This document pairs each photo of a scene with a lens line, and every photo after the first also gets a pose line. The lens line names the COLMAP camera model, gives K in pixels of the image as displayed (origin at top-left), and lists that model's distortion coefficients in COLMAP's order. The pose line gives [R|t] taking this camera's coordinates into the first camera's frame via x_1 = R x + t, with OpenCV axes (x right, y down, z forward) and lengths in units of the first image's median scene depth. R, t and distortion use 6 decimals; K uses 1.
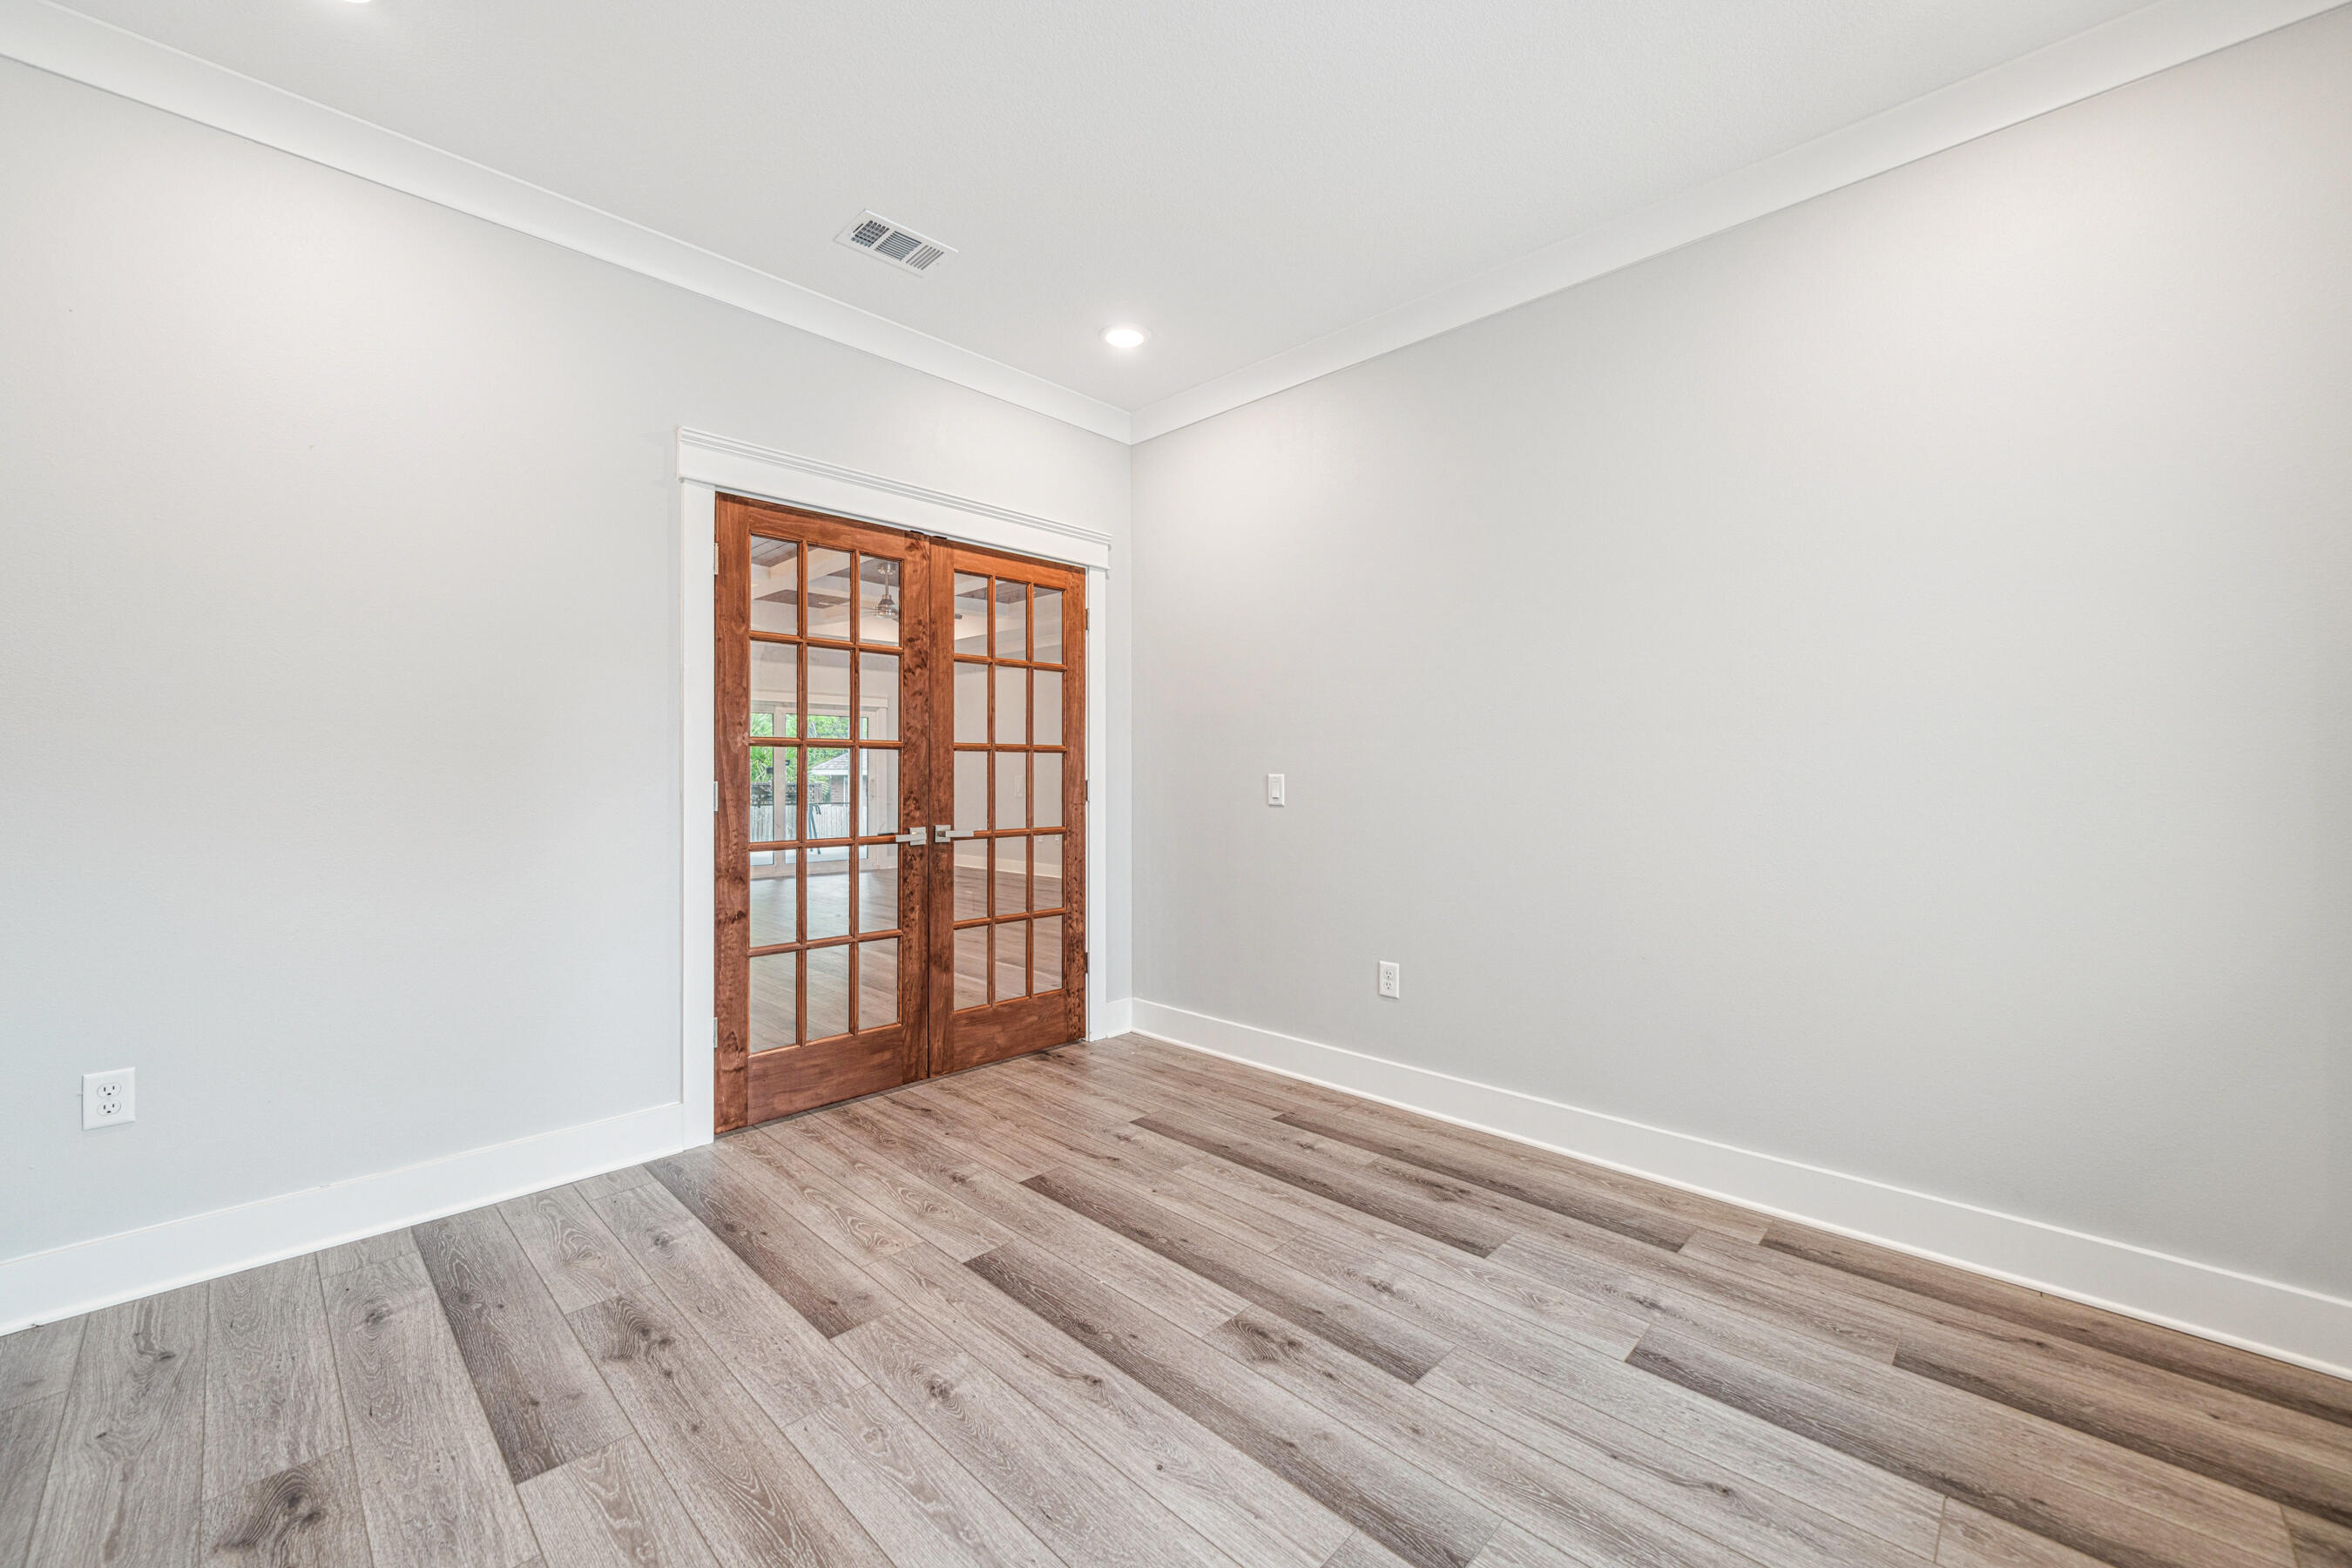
lens RADIAL K [[941.2, 0, 1172.1], [0, 941.2, 777.8], [0, 0, 1]] dist [0.014161, 0.000641]
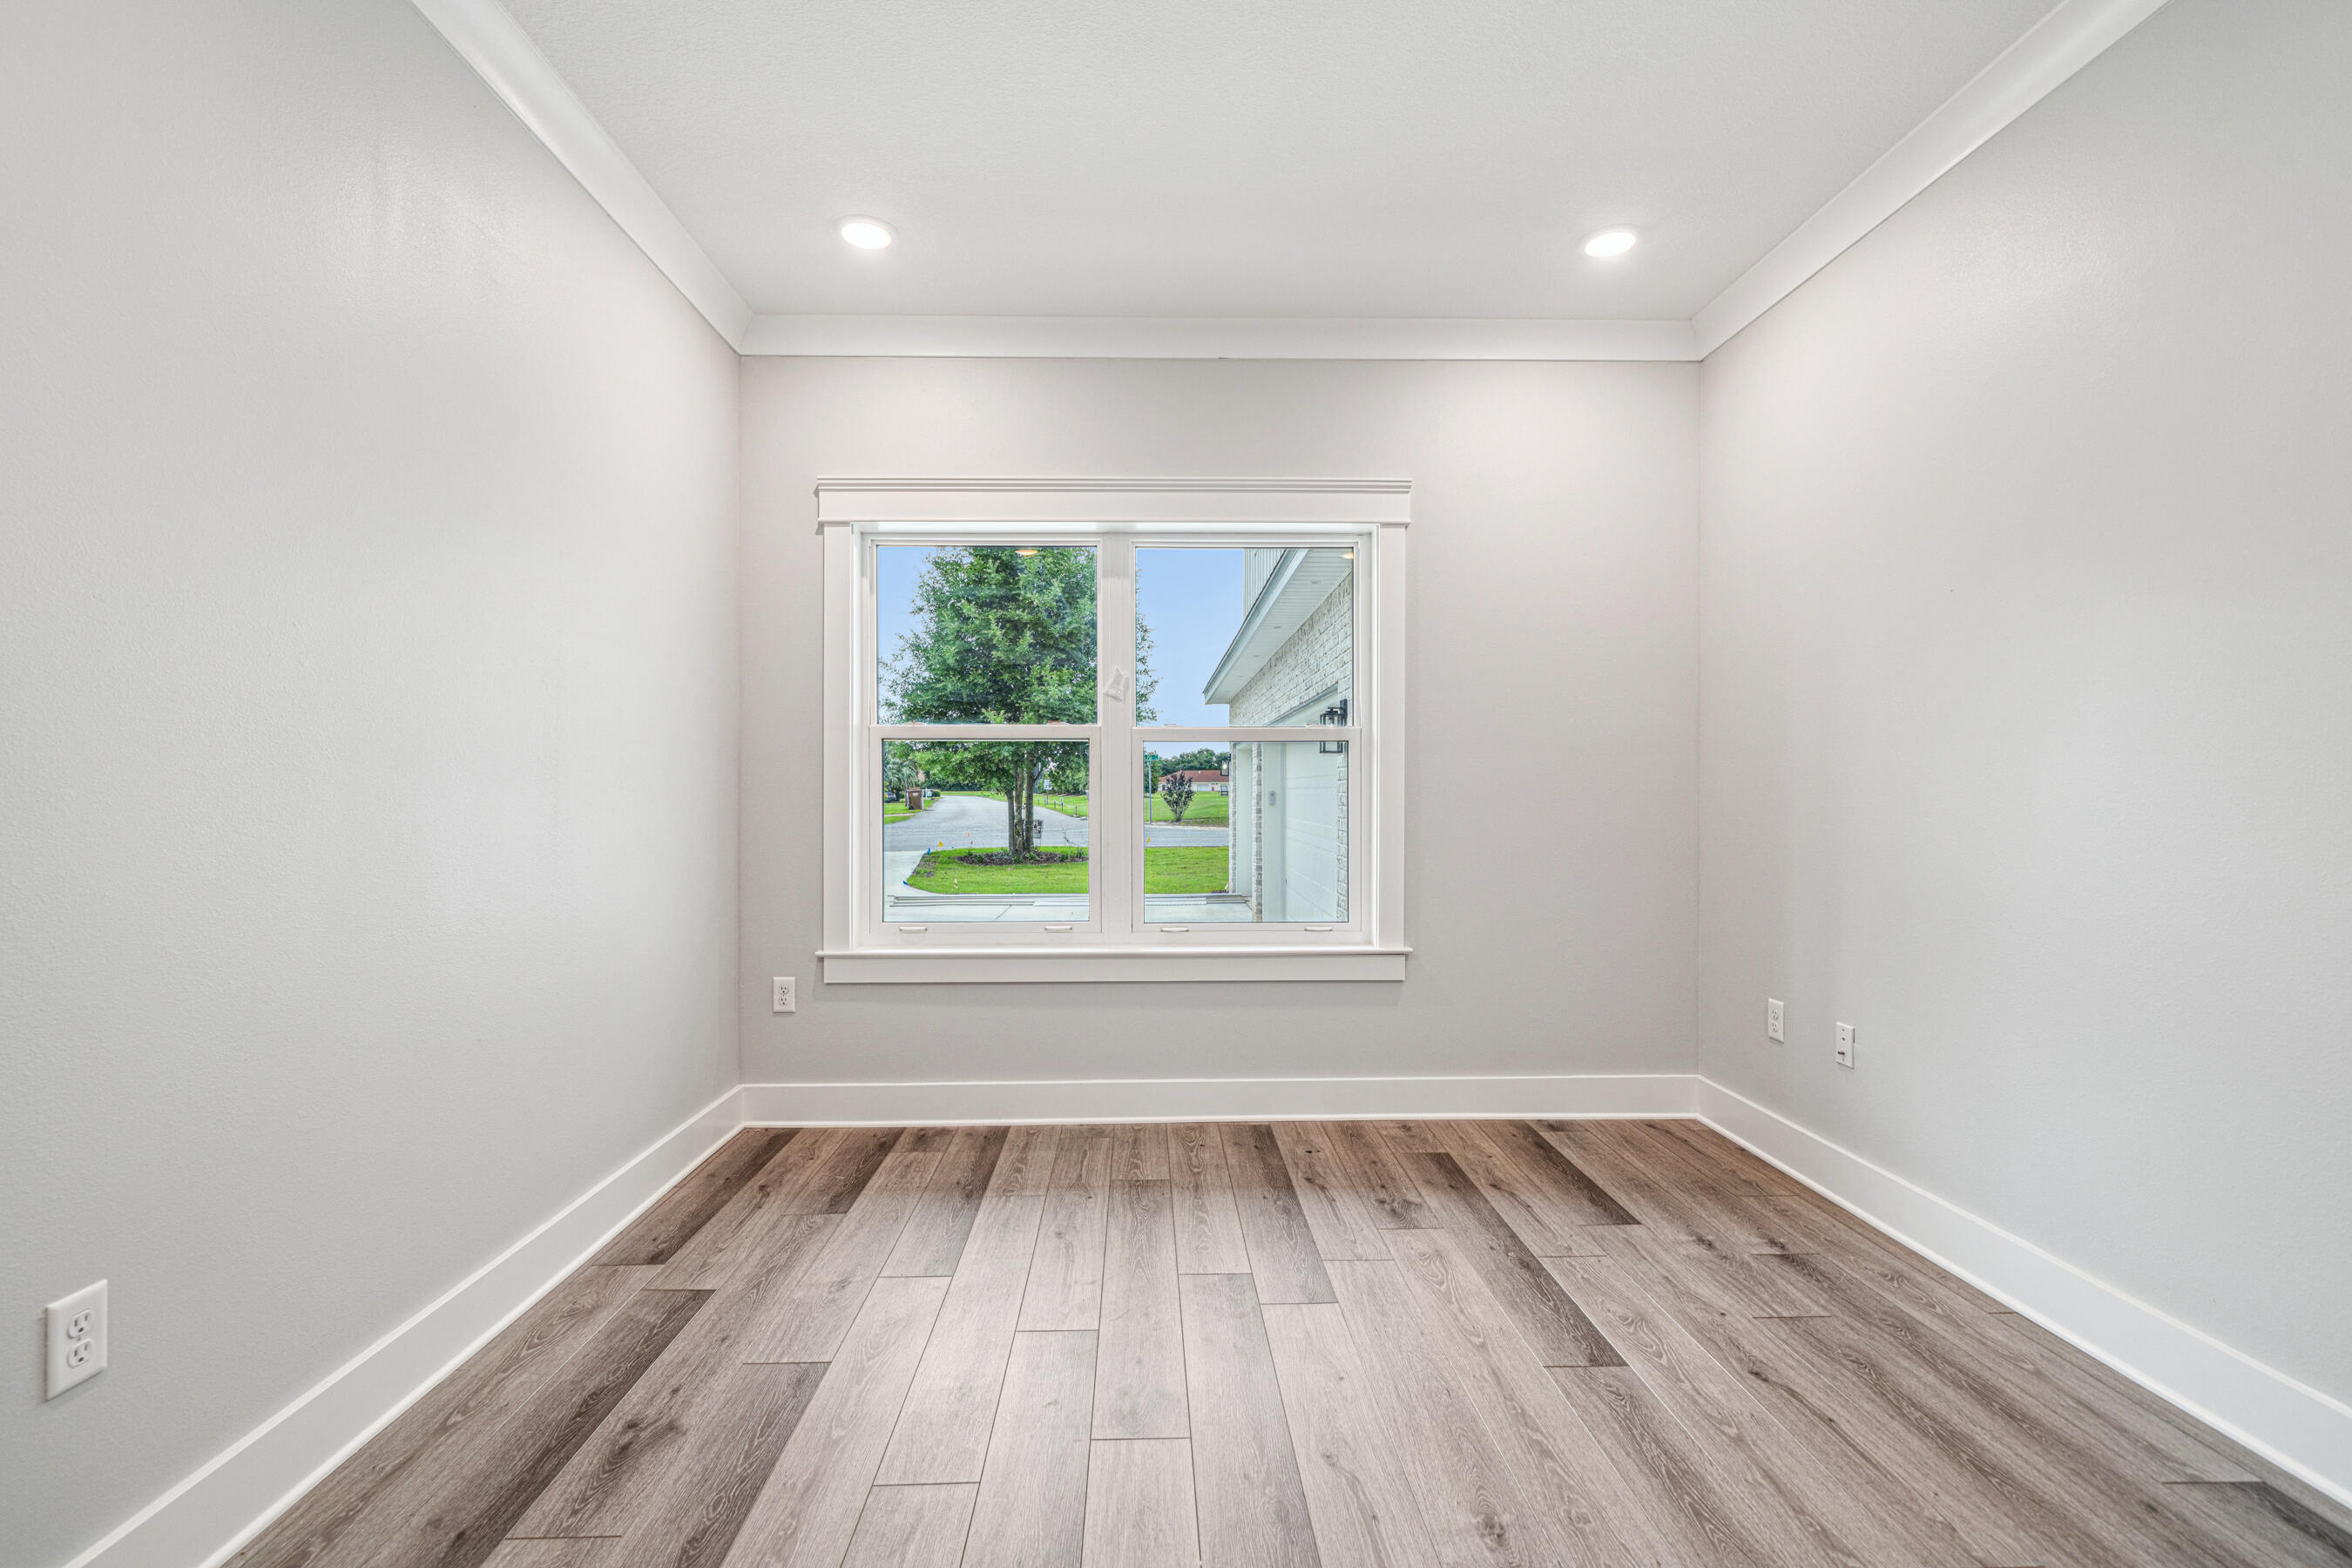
lens RADIAL K [[1044.3, 0, 1176.9], [0, 1044.3, 783.4], [0, 0, 1]] dist [-0.000596, 0.001460]
pose [[-0.720670, 0.009585, 0.693212, -0.590507], [0.006118, 0.999953, -0.007466, 0.003740], [-0.693251, -0.001139, -0.720695, 1.596062]]
